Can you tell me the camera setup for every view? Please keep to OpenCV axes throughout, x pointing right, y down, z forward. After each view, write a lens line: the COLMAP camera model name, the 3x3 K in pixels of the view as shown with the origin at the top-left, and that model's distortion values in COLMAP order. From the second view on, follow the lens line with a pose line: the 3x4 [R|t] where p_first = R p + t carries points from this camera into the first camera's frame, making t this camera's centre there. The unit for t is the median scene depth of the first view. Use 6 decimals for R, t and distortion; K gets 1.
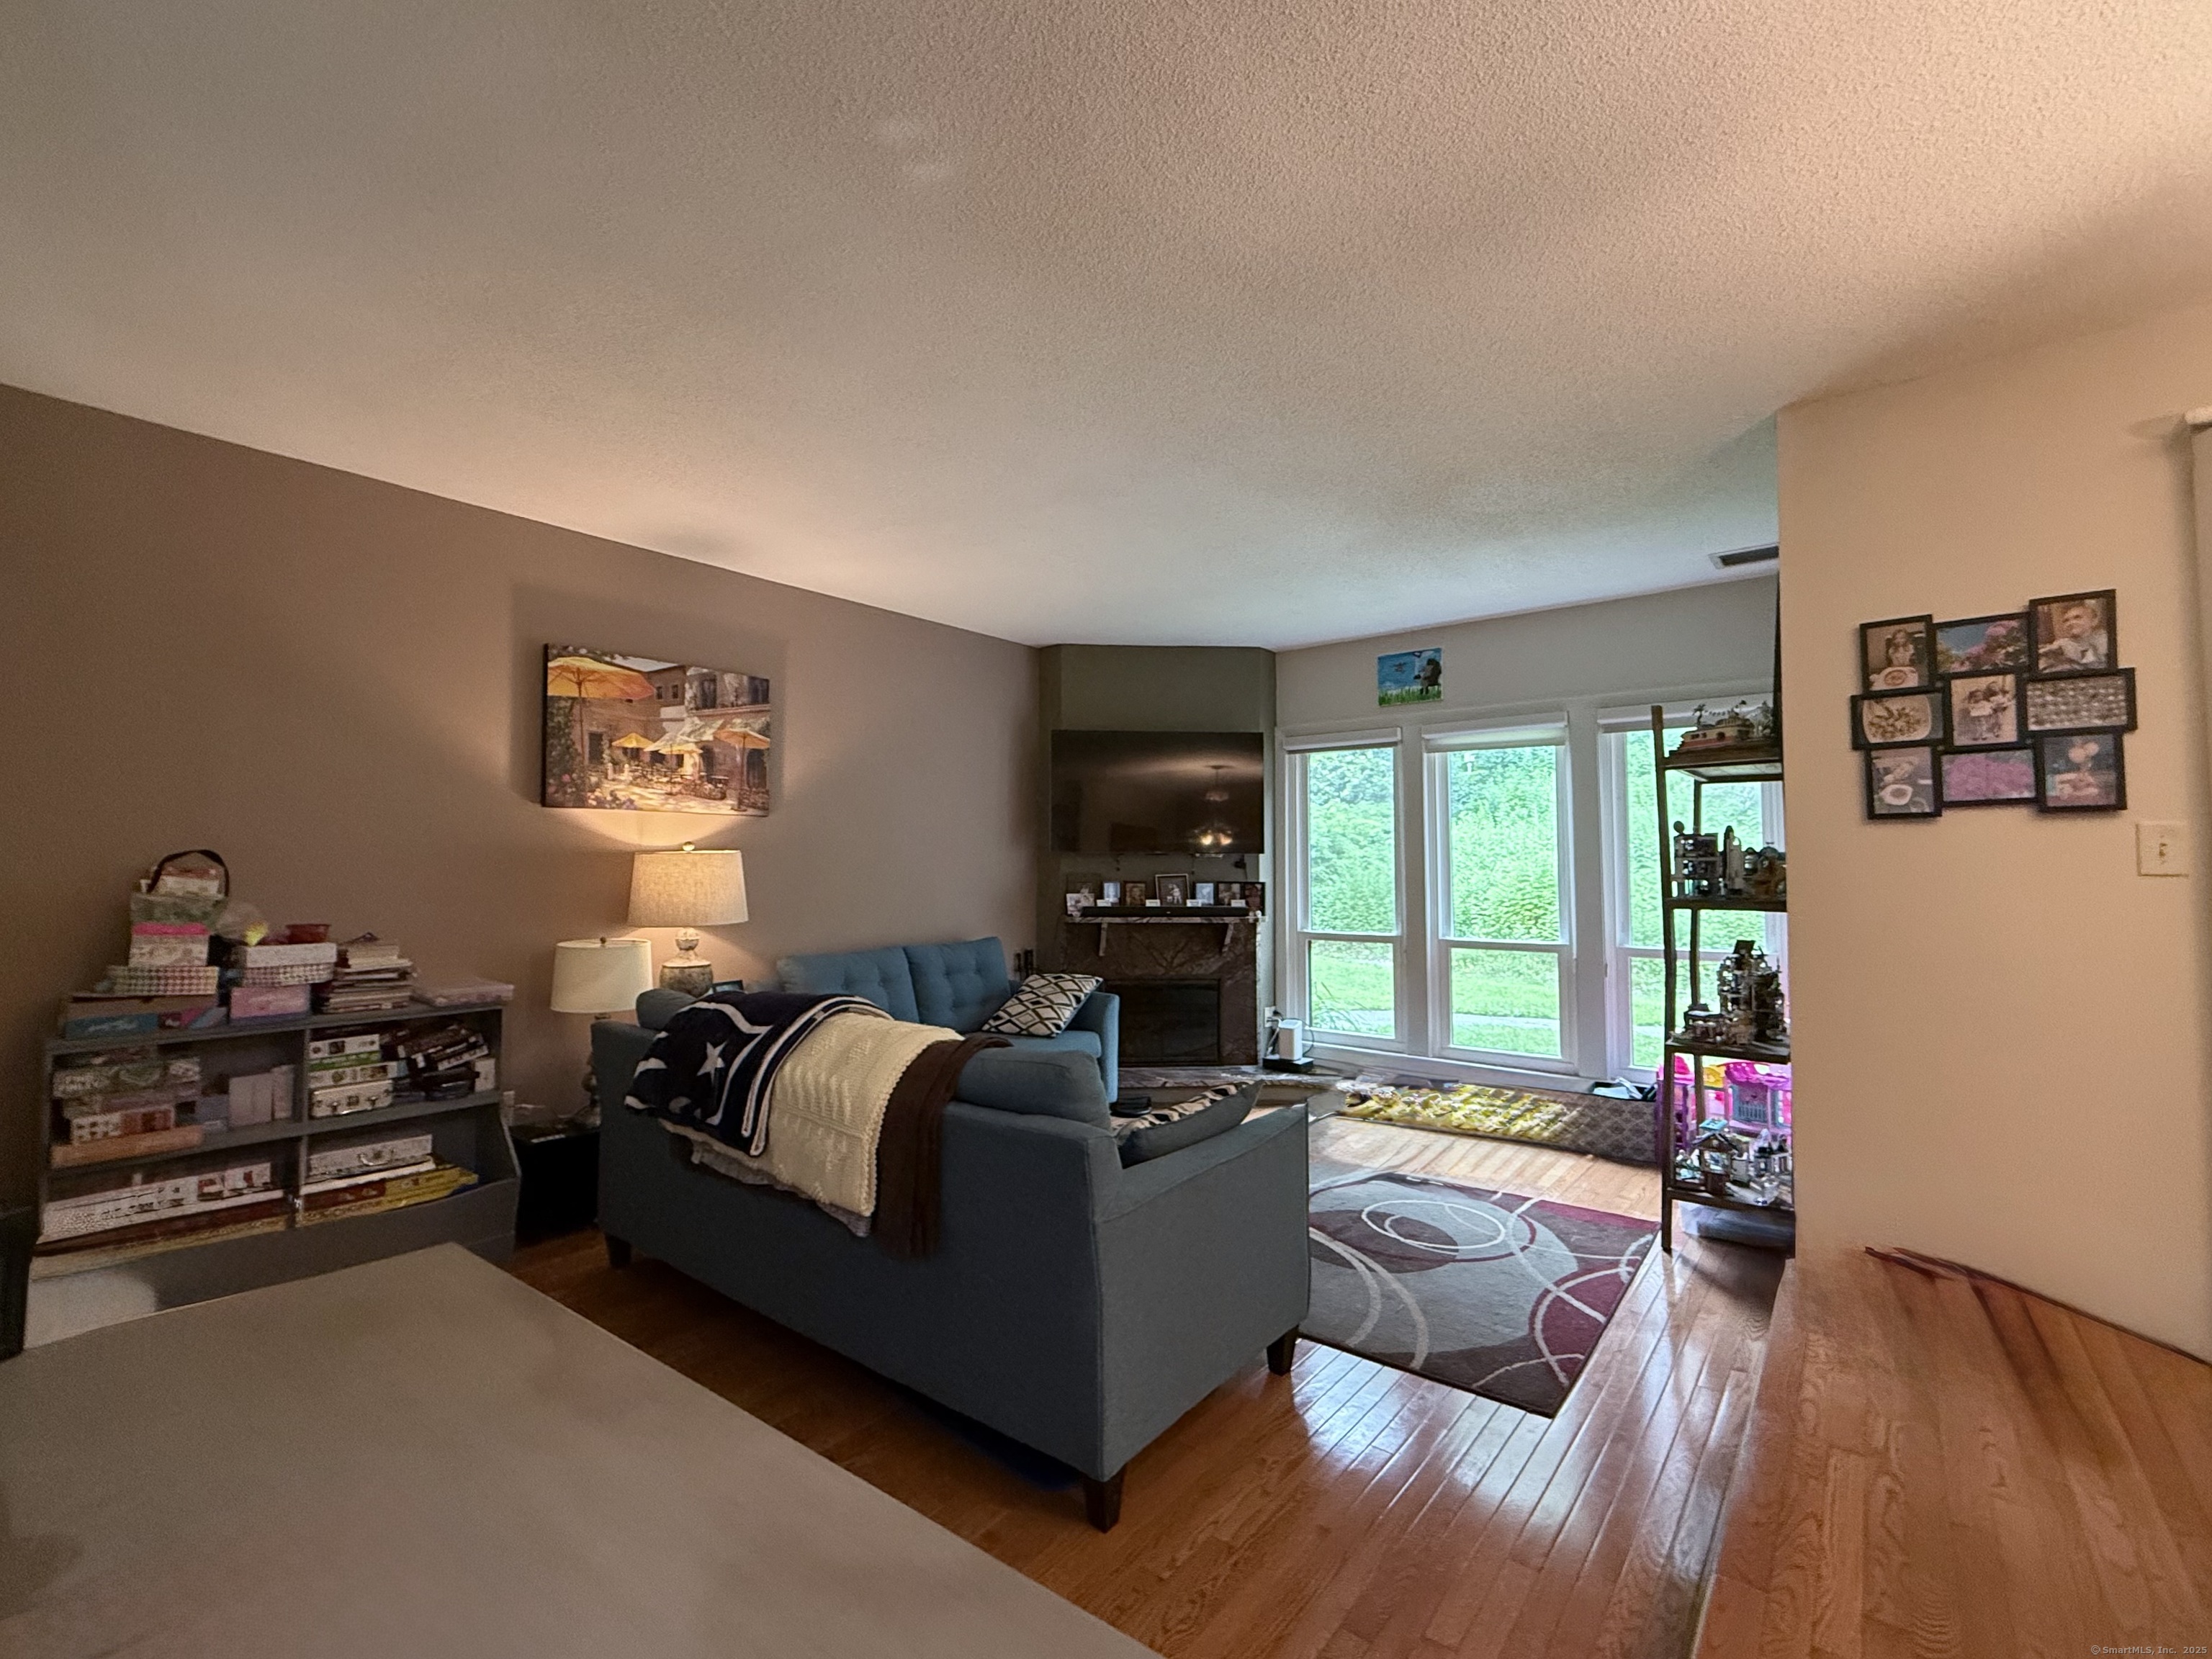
lens RADIAL K [[976.6, 0, 1103.8], [0, 976.6, 836.7], [0, 0, 1]] dist [-0.001984, 0.001953]
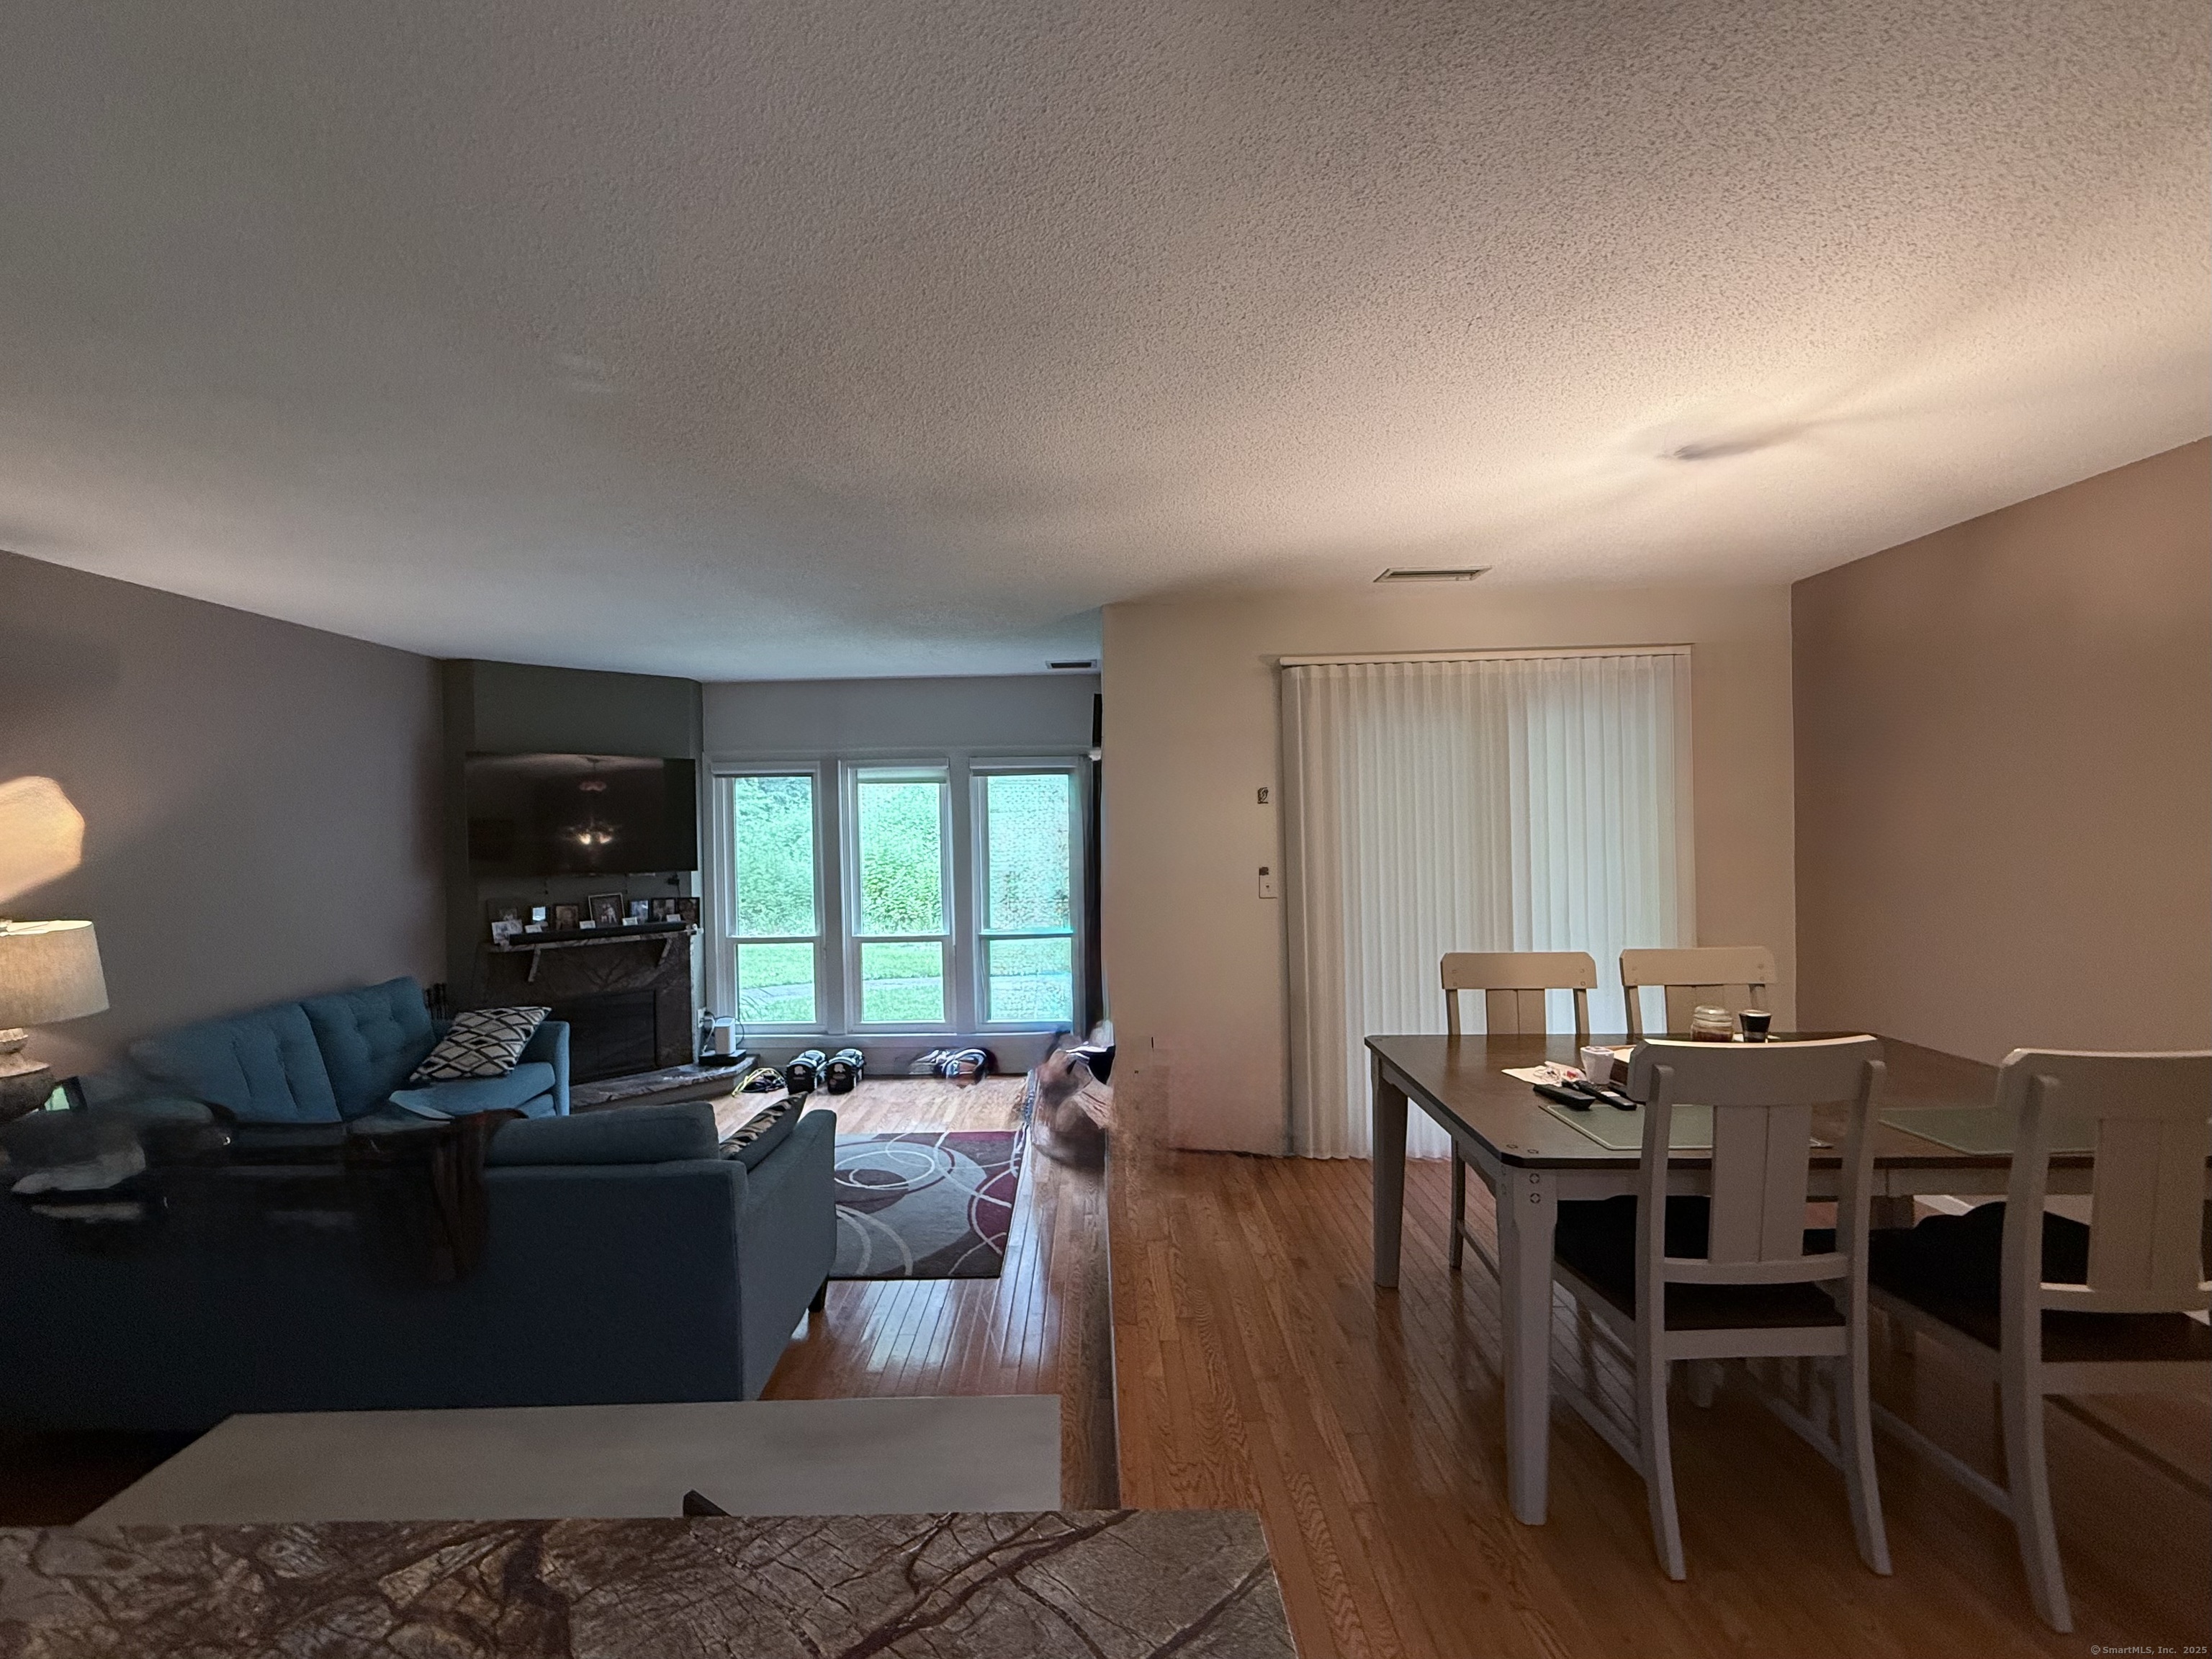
lens RADIAL K [[912.9, 0, 1095.8], [0, 912.9, 839.9], [0, 0, 1]] dist [-0.001938, 0.000627]
pose [[0.779676, -0.015432, 0.625993, -0.184430], [-0.009739, 0.999277, 0.036764, -0.085990], [-0.626107, -0.034761, 0.778962, -0.110102]]
